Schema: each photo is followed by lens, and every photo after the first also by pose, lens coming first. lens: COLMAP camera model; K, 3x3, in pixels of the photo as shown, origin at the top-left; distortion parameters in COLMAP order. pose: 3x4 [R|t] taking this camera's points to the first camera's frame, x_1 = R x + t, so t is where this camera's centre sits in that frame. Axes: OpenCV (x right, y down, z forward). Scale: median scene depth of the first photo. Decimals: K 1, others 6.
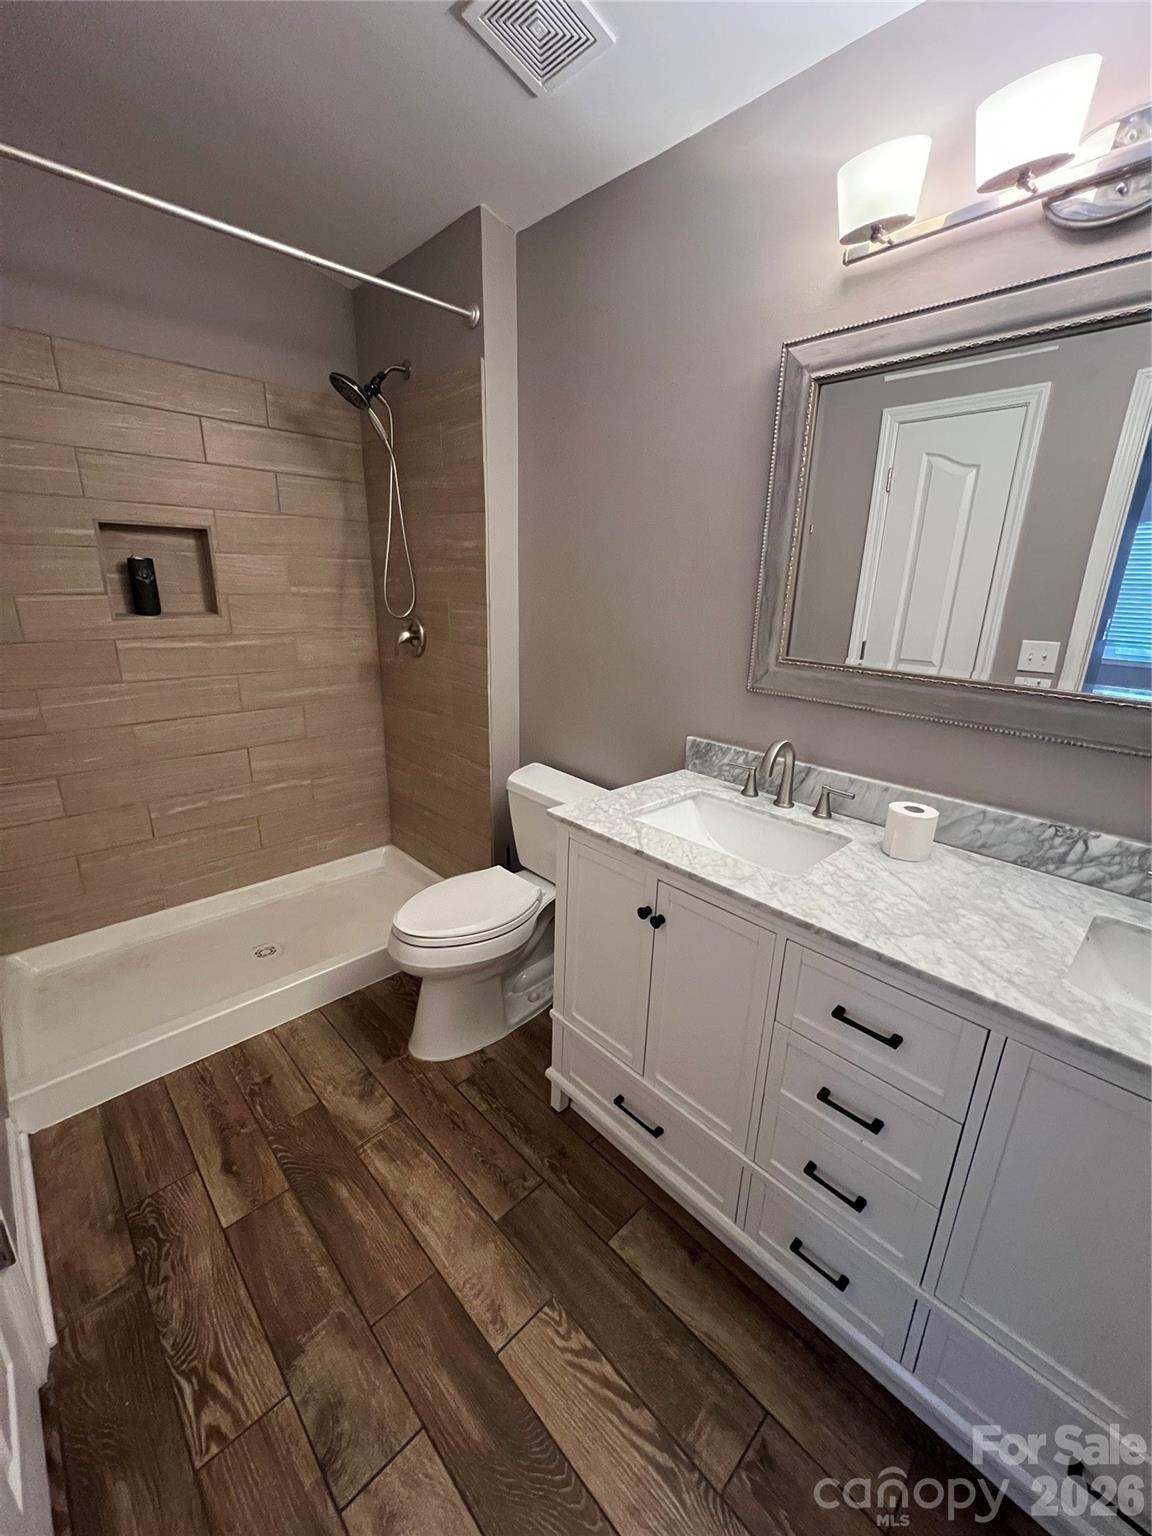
lens RADIAL K [[623.8, 0, 579.1], [0, 623.8, 763.1], [0, 0, 1]] dist [0.002992, 0.000276]
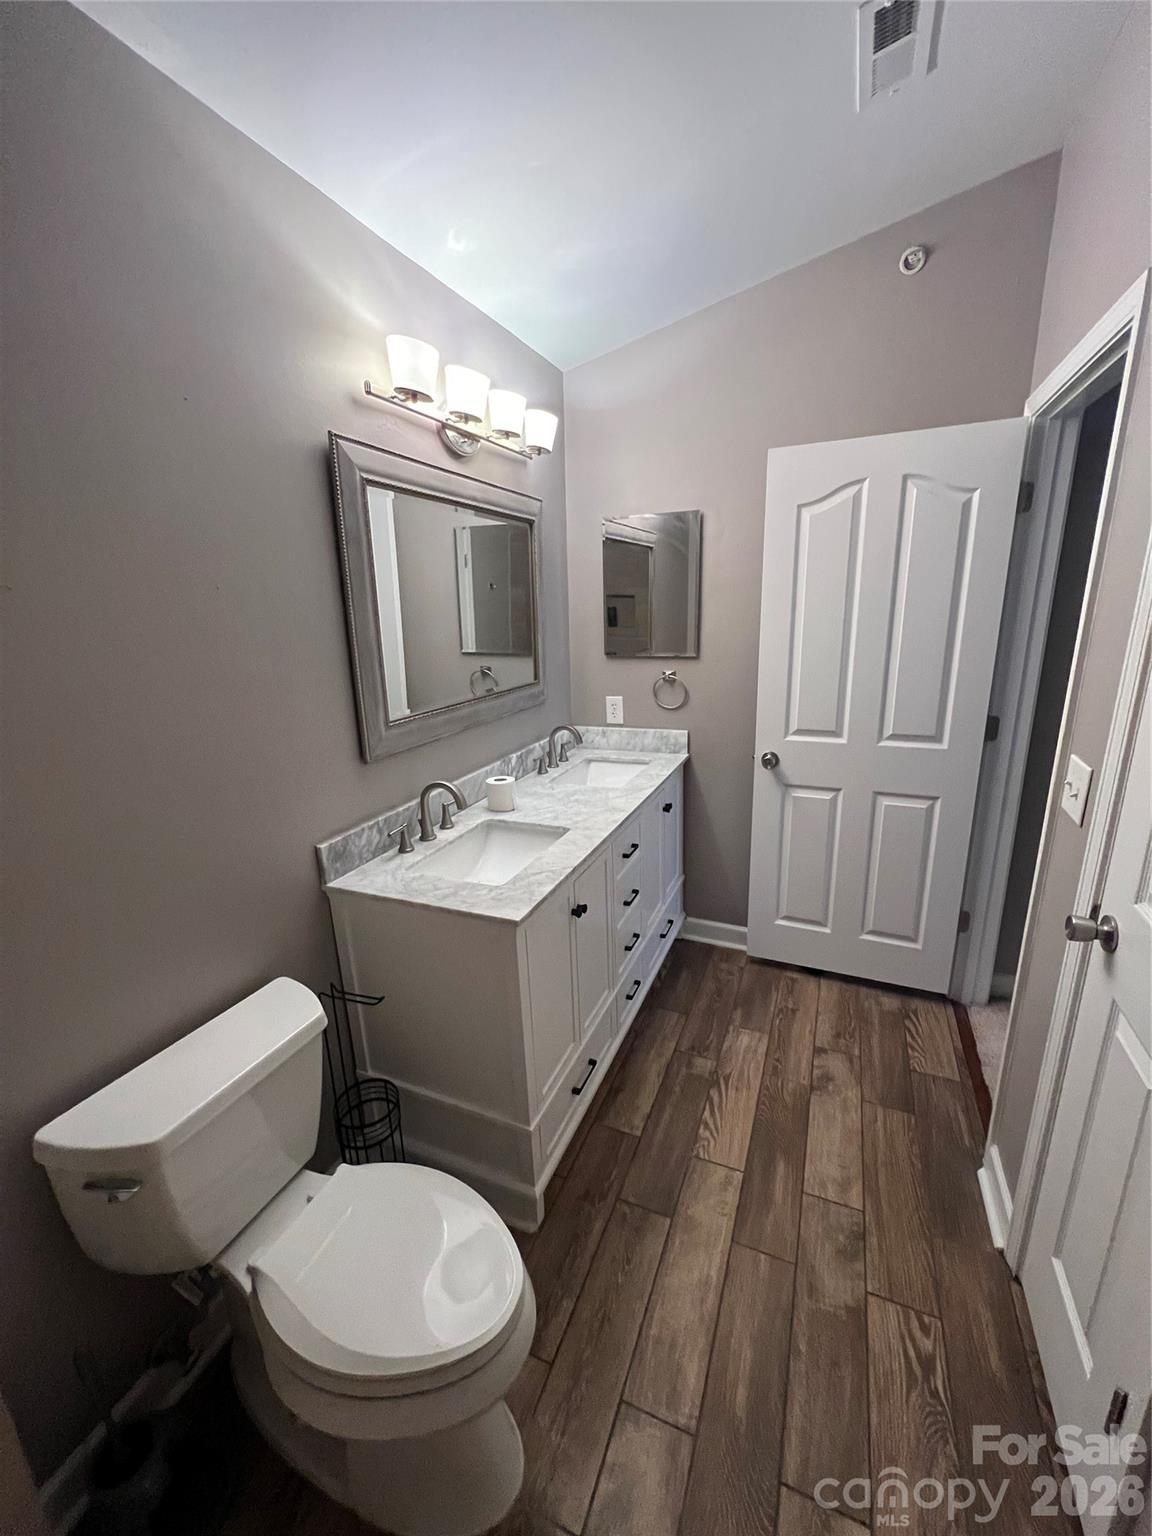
lens RADIAL K [[623.8, 0, 579.1], [0, 623.8, 763.1], [0, 0, 1]] dist [0.002992, 0.000276]
pose [[-0.393090, -0.243430, 0.886692, -0.945721], [0.281712, 0.886062, 0.368146, -0.493031], [-0.875282, 0.394506, -0.279725, 1.244612]]
